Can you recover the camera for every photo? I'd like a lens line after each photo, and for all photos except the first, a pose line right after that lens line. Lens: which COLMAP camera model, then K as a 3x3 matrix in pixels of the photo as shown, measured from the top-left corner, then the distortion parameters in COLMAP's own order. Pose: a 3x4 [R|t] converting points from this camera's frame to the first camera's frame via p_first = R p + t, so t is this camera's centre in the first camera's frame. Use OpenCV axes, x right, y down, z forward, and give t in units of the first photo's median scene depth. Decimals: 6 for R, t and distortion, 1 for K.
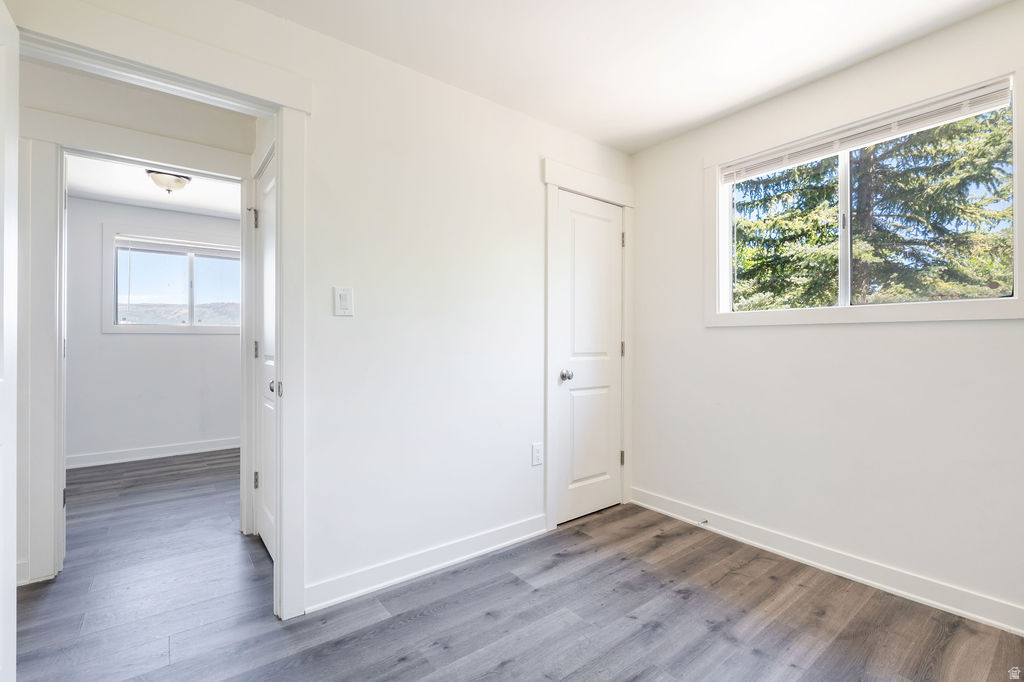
lens RADIAL K [[453.2, 0, 512.4], [0, 453.2, 342.2], [0, 0, 1]] dist [-0.004238, 0.001811]
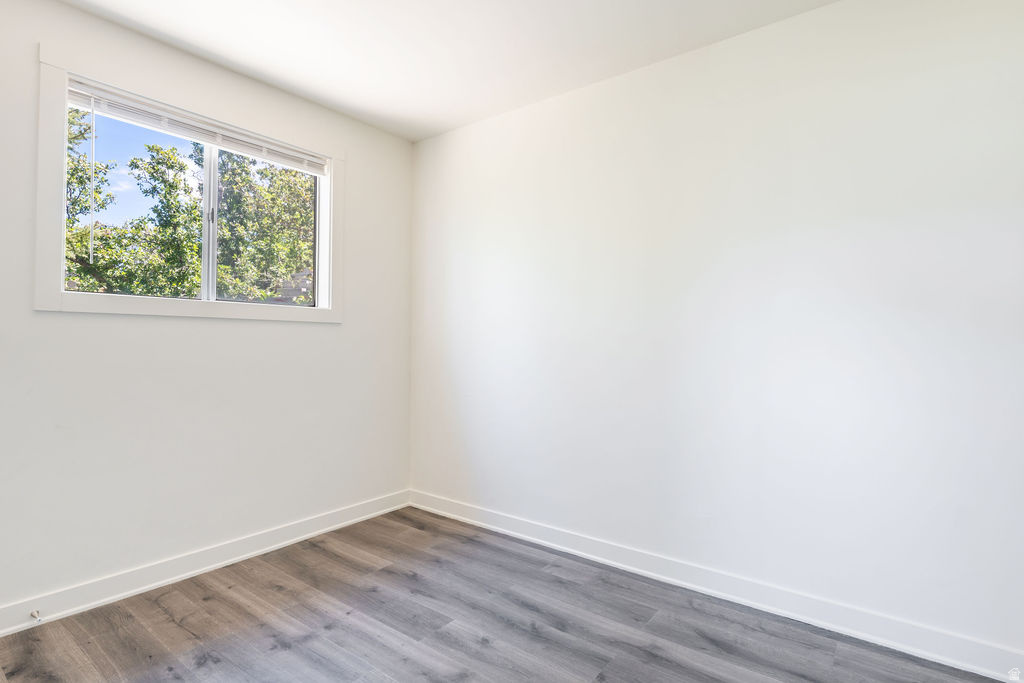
lens RADIAL K [[522.3, 0, 509.9], [0, 522.3, 340.8], [0, 0, 1]] dist [-0.004348, -0.000515]
pose [[-0.255674, 0.000617, 0.966763, -0.614672], [-0.008216, 0.999962, -0.002811, 0.009180], [-0.966728, -0.008662, -0.255659, 0.738206]]
